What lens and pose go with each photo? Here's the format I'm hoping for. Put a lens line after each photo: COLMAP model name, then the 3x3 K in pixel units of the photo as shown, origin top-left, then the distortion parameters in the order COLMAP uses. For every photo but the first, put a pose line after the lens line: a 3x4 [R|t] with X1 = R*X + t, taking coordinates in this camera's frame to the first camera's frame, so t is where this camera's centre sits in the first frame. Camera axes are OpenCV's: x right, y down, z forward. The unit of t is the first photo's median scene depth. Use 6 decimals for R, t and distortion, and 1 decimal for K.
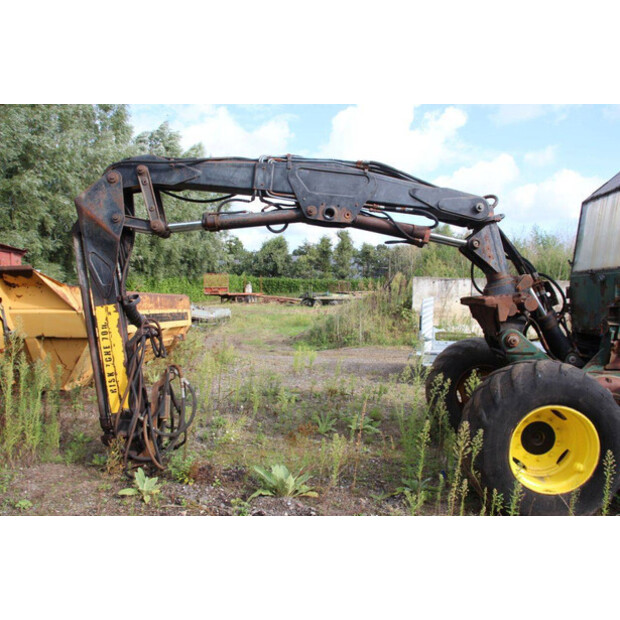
lens RADIAL K [[508.2, 0, 316.8], [0, 508.2, 310.5], [0, 0, 1]] dist [-0.173741, 0.152633]
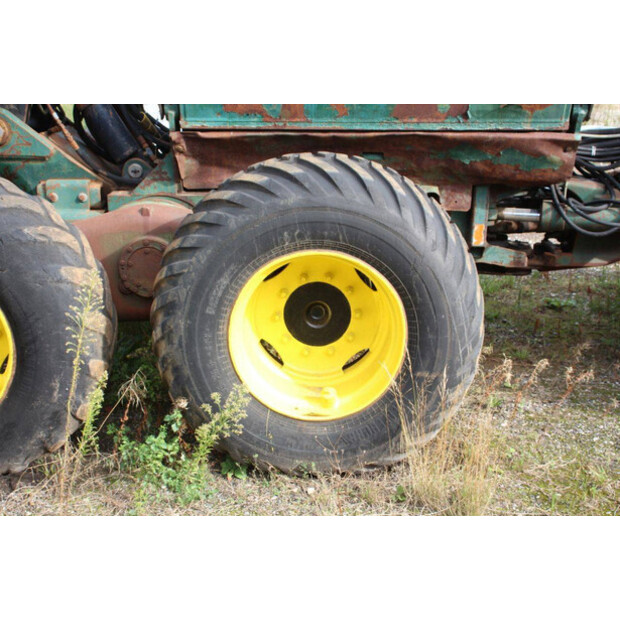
lens RADIAL K [[864.7, 0, 318.8], [0, 864.7, 318.8], [0, 0, 1]] dist [0.070277, 0.096673]
pose [[0.996635, -0.030963, 0.075893, 0.631588], [0.010584, 0.966770, 0.255430, 0.019815], [-0.081280, -0.253767, 0.963844, 0.071128]]
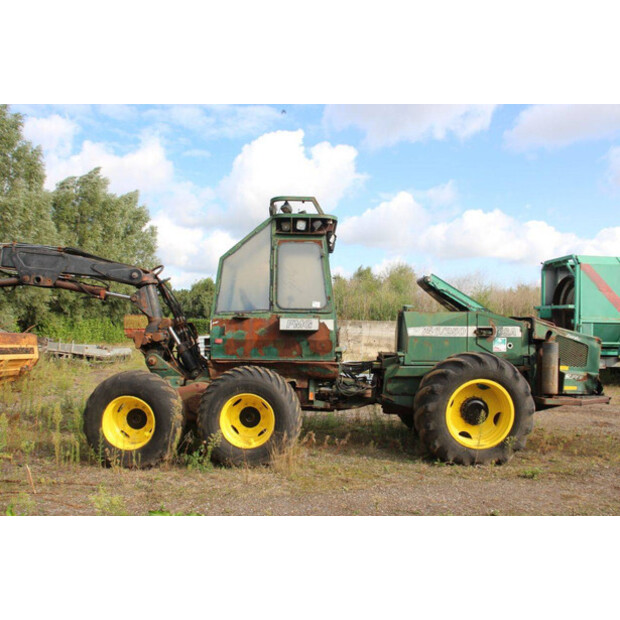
lens RADIAL K [[508.2, 0, 316.8], [0, 508.2, 310.5], [0, 0, 1]] dist [-0.173741, 0.152633]
pose [[0.995223, 0.000646, 0.097622, 0.734787], [0.007235, 0.996740, -0.080360, 0.032059], [-0.097356, 0.080683, 0.991974, -0.589861]]
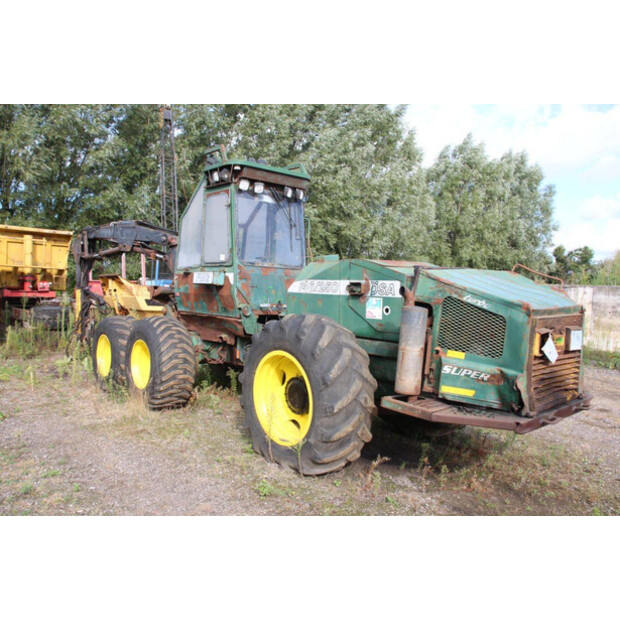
lens RADIAL K [[508.2, 0, 316.8], [0, 508.2, 310.5], [0, 0, 1]] dist [-0.173741, 0.152633]
pose [[0.727990, 0.038071, -0.684530, 2.026962], [-0.047631, 0.998853, 0.004897, 0.023511], [0.683931, 0.029040, 0.728968, 0.031396]]
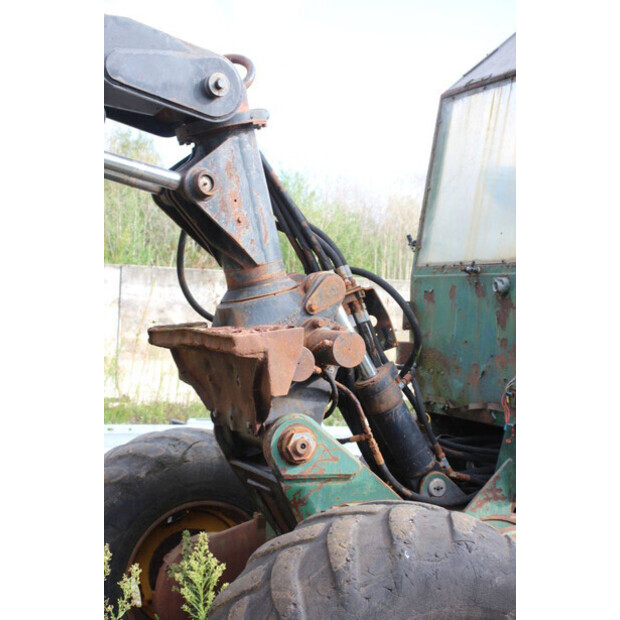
lens RADIAL K [[1169.3, 0, 310.0], [0, 1169.3, 310.0], [0, 0, 1]] dist [0.234967, 0.128757]
pose [[0.886961, 0.011432, 0.461702, -0.012183], [-0.001722, 0.999769, -0.021447, -0.022584], [-0.461840, 0.018228, 0.886776, 0.194981]]
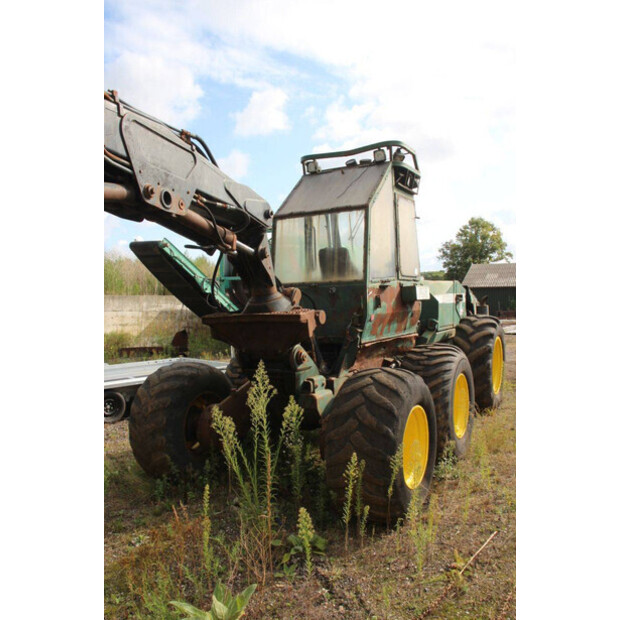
lens RADIAL K [[549.2, 0, 310.0], [0, 549.2, 310.0], [0, 0, 1]] dist [-0.105273, -0.000837]
pose [[0.414489, -0.041238, 0.909119, -0.542255], [0.069903, 0.997464, 0.013375, -0.040889], [-0.907365, 0.058007, 0.416321, 0.525525]]
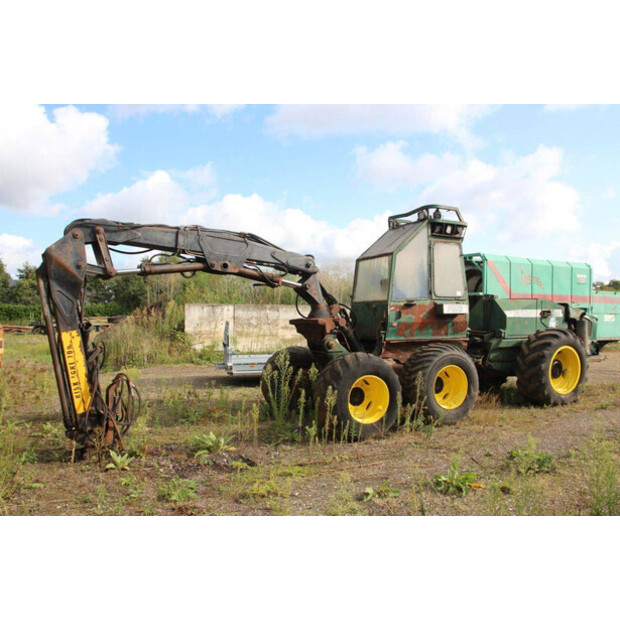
lens RADIAL K [[508.2, 0, 316.8], [0, 508.2, 310.5], [0, 0, 1]] dist [-0.173741, 0.152633]
pose [[0.853209, -0.012978, 0.521408, -0.522009], [0.037986, 0.998582, -0.037302, 0.007956], [-0.520185, 0.051633, 0.852492, -0.426260]]
